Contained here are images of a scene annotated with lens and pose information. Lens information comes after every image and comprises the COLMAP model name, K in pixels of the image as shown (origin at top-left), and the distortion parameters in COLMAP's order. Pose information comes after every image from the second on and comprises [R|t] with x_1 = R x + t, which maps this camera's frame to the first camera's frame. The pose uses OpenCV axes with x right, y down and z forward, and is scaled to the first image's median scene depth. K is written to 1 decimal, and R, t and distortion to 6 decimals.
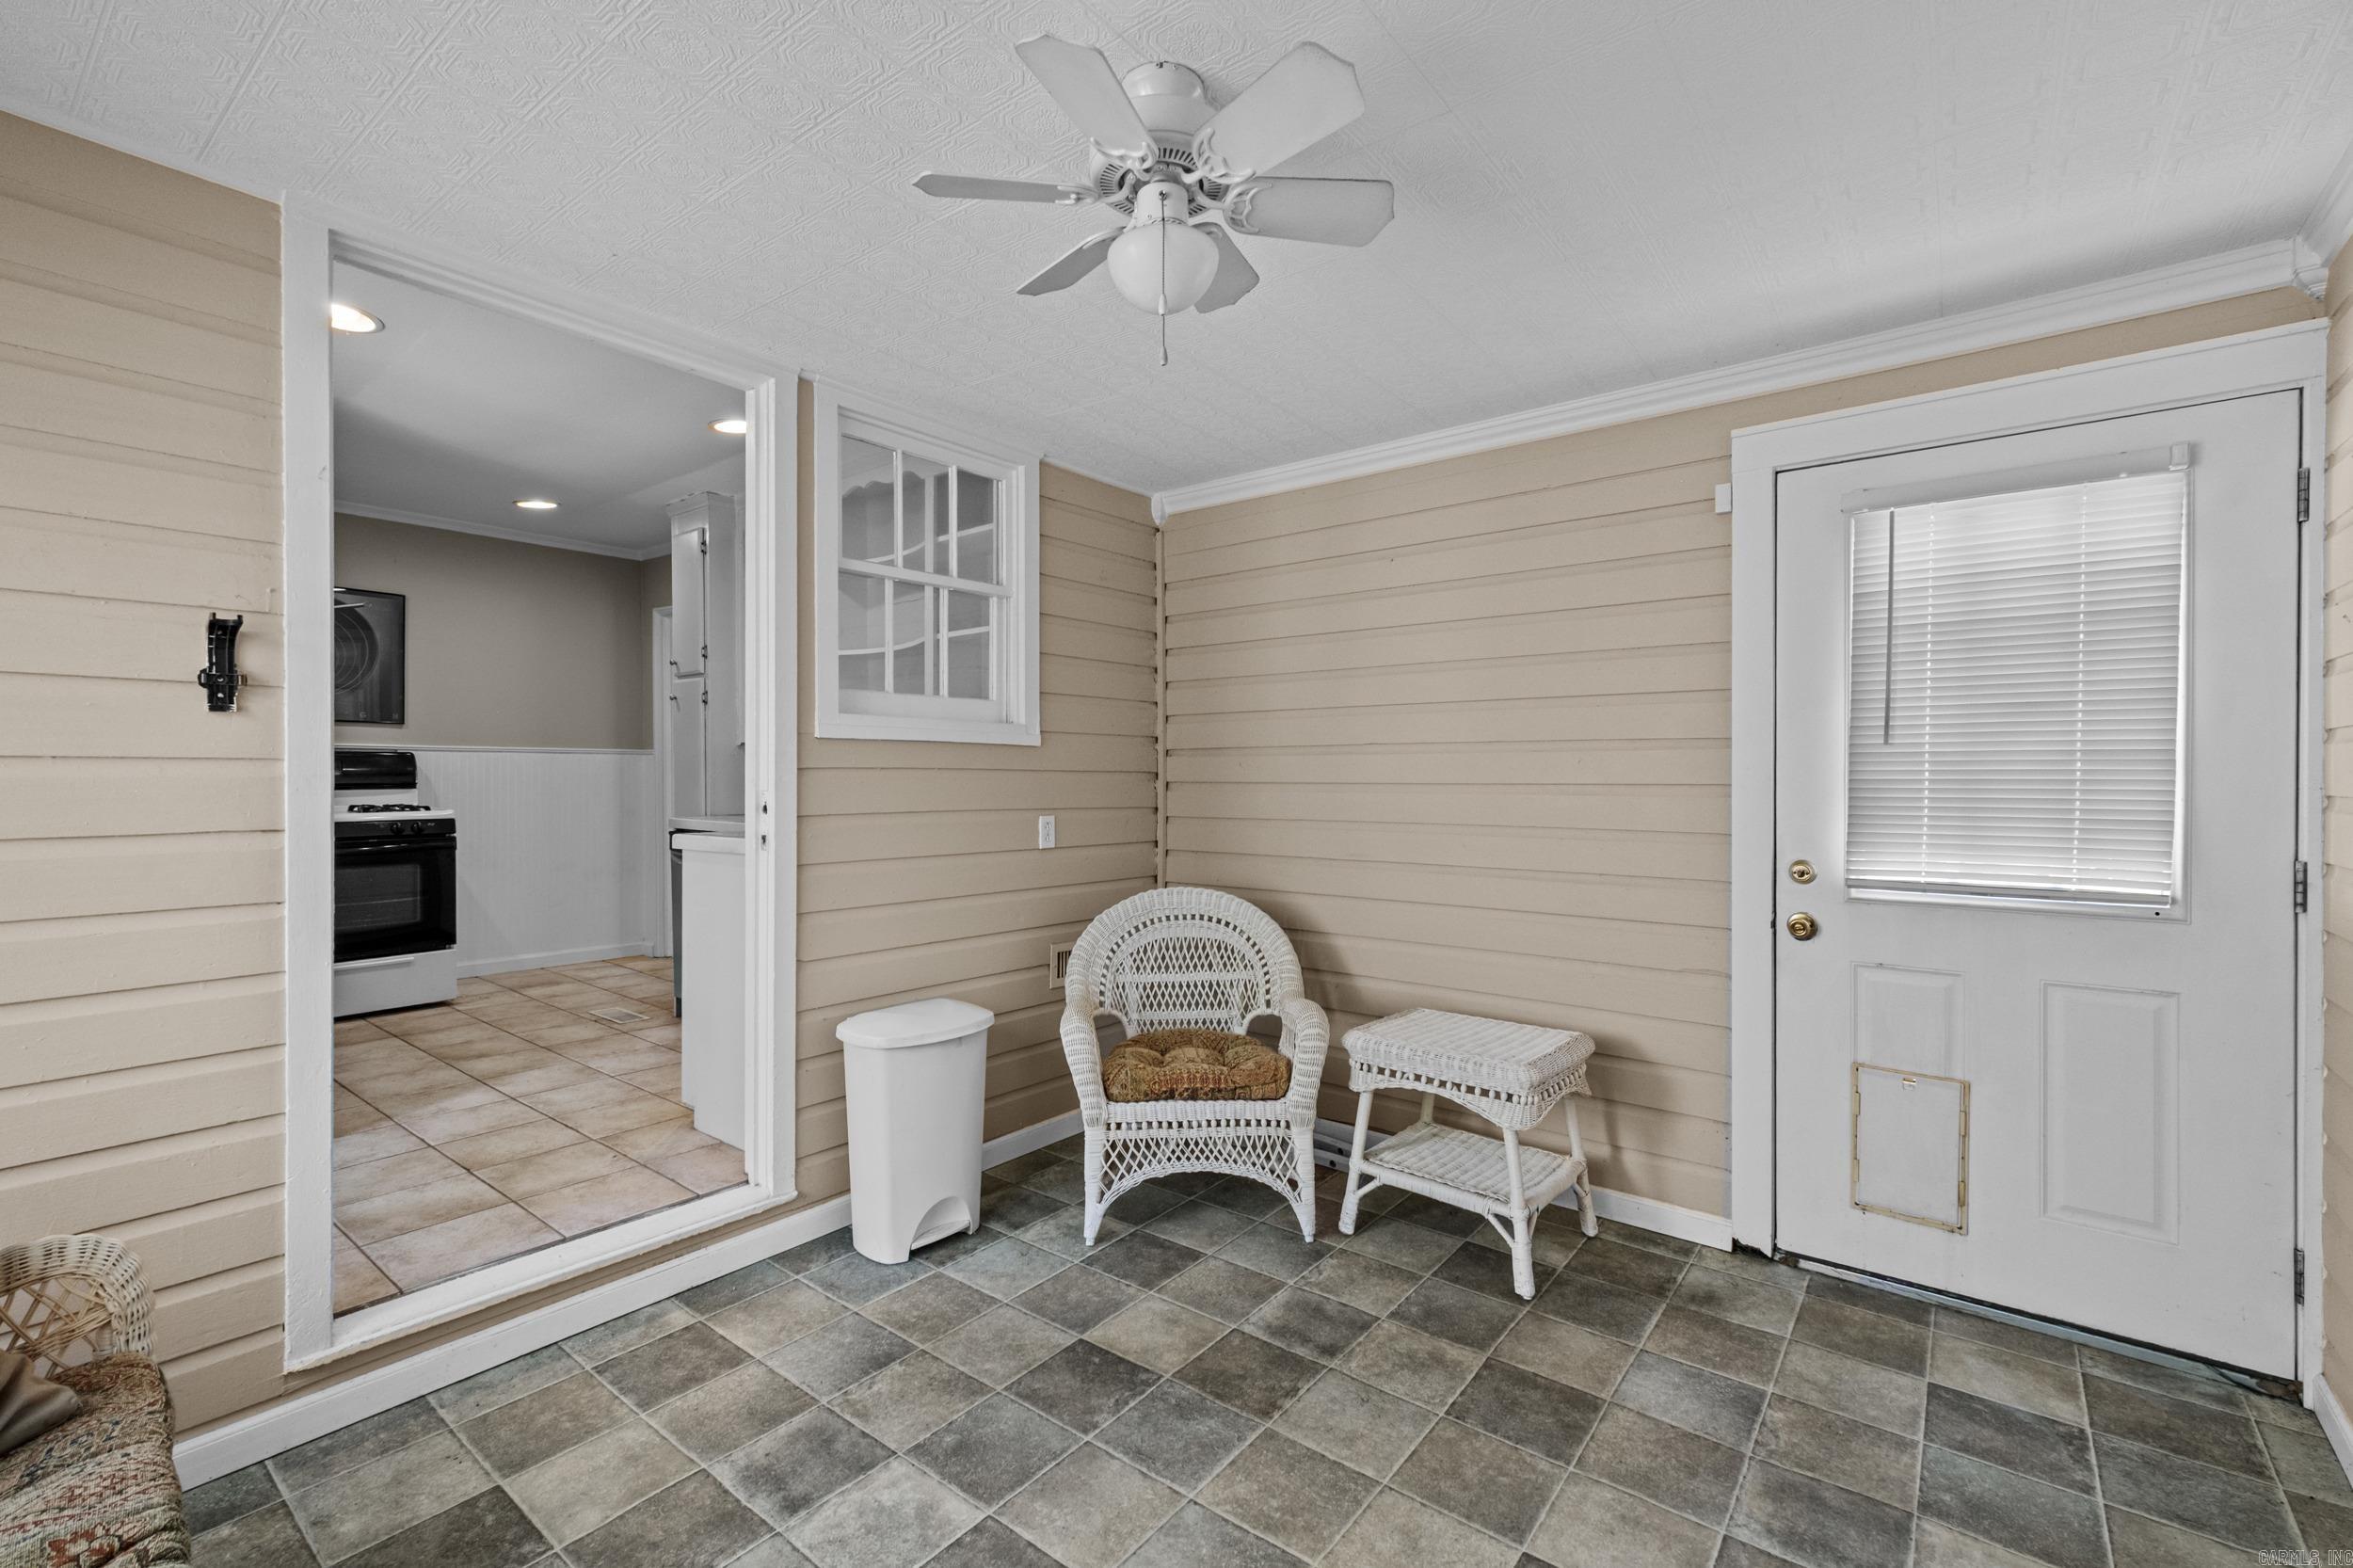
lens RADIAL K [[1021.8, 0, 1174.9], [0, 1021.8, 780.8], [0, 0, 1]] dist [0.008285, -0.000292]
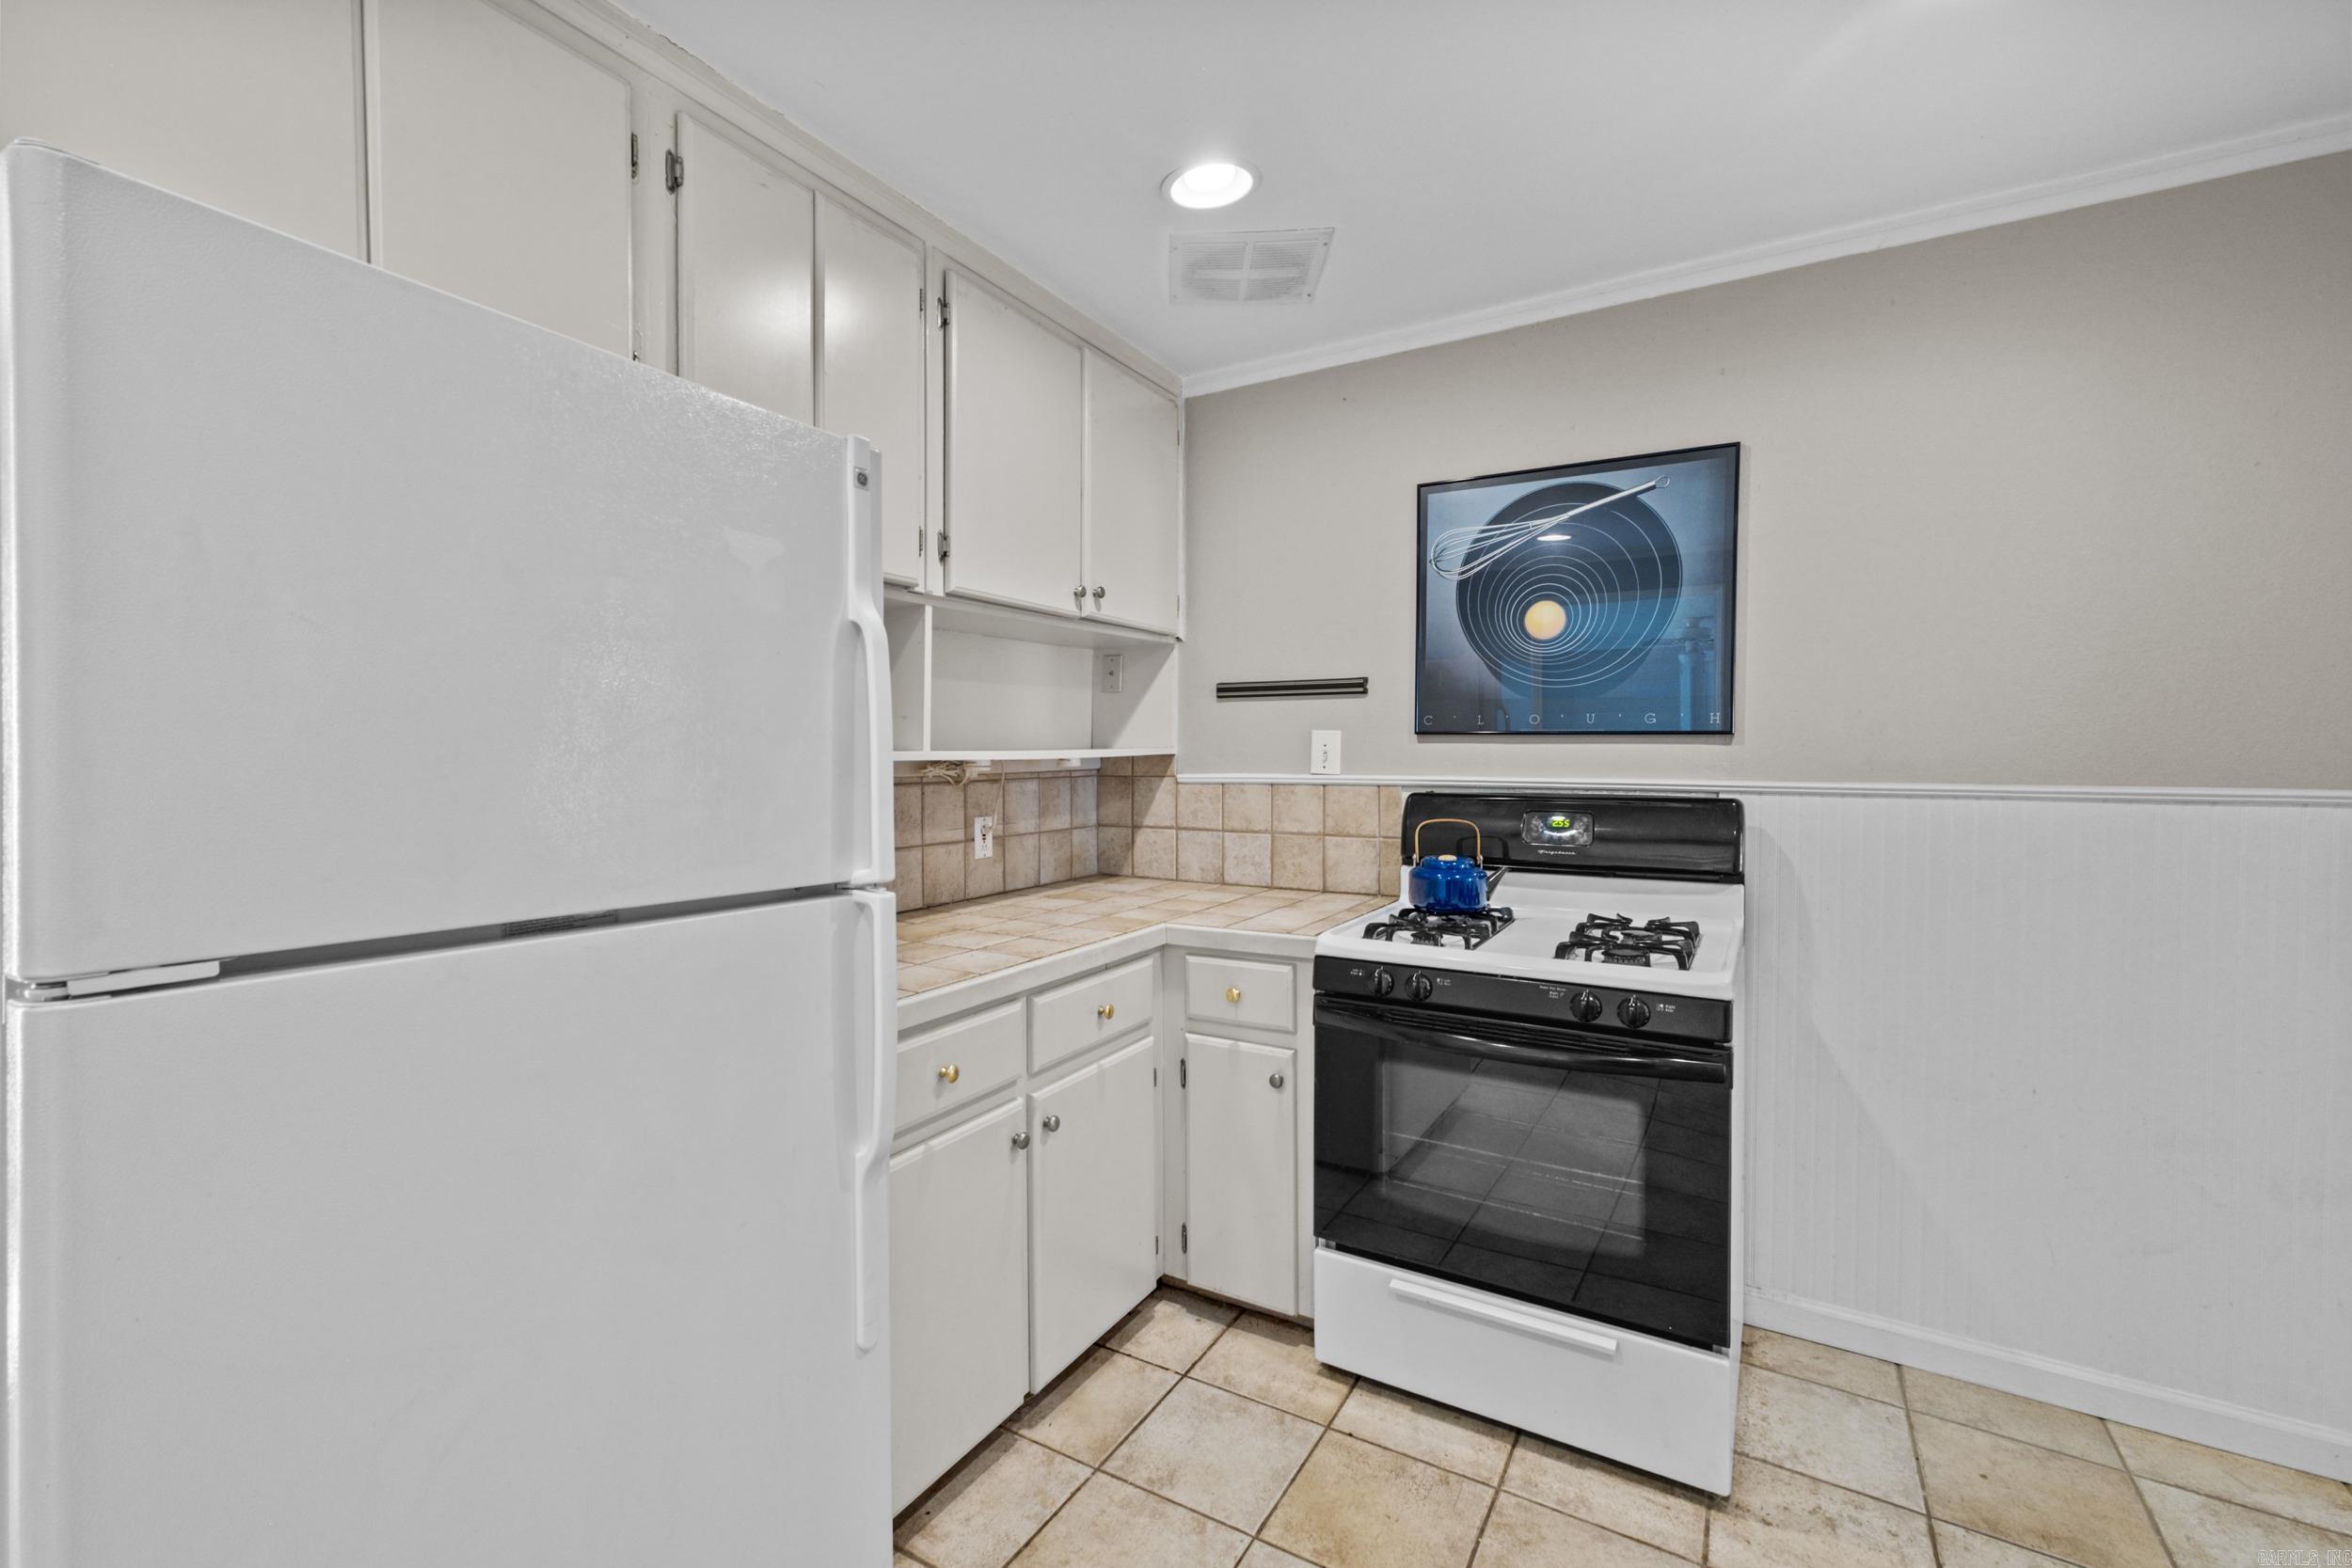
lens RADIAL K [[1021.3, 0, 1143.4], [0, 1021.3, 770.6], [0, 0, 1]] dist [0.008285, -0.000292]
pose [[0.125124, 0.016073, -0.992011, -0.375804], [-0.008492, 0.999849, 0.015129, -0.047833], [0.992105, 0.006532, 0.125242, 0.755728]]
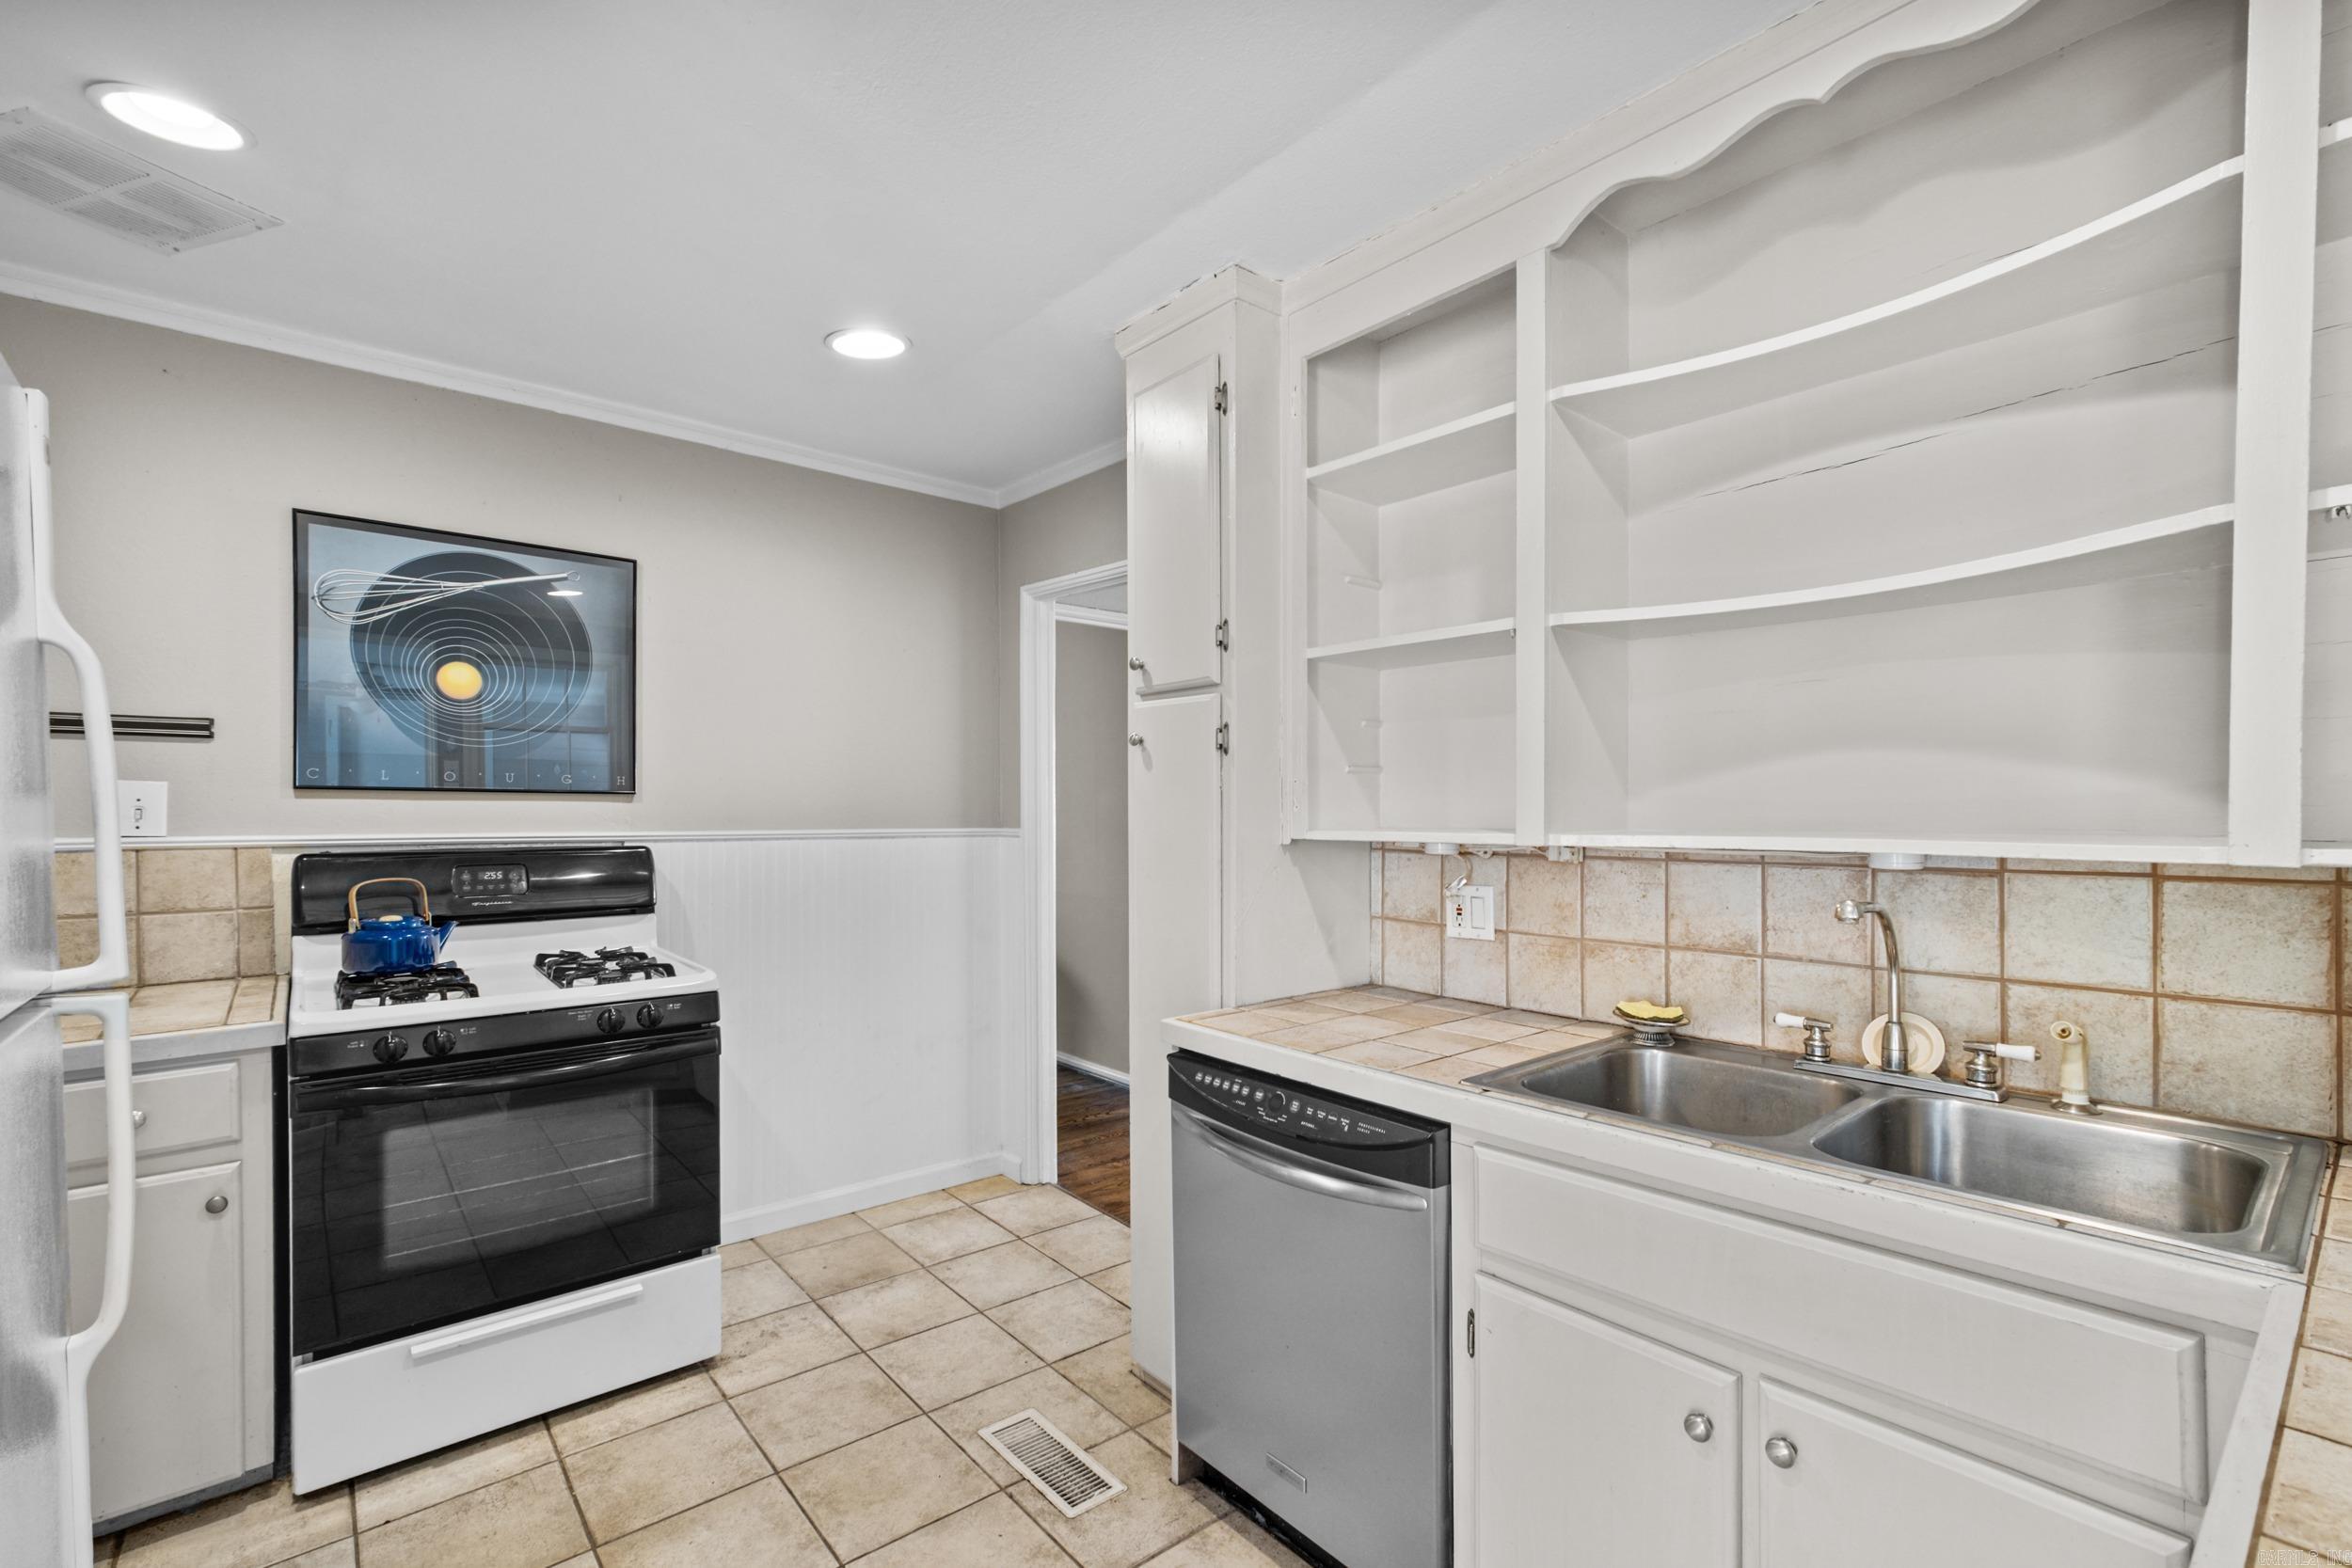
lens RADIAL K [[1021.3, 0, 1176.5], [0, 1021.3, 817.4], [0, 0, 1]] dist [0.008285, -0.000292]
pose [[0.982046, 0.001814, -0.188634, -0.396509], [-0.001588, 0.999998, 0.001353, -0.047817], [0.188636, -0.001030, 0.982047, 0.563505]]
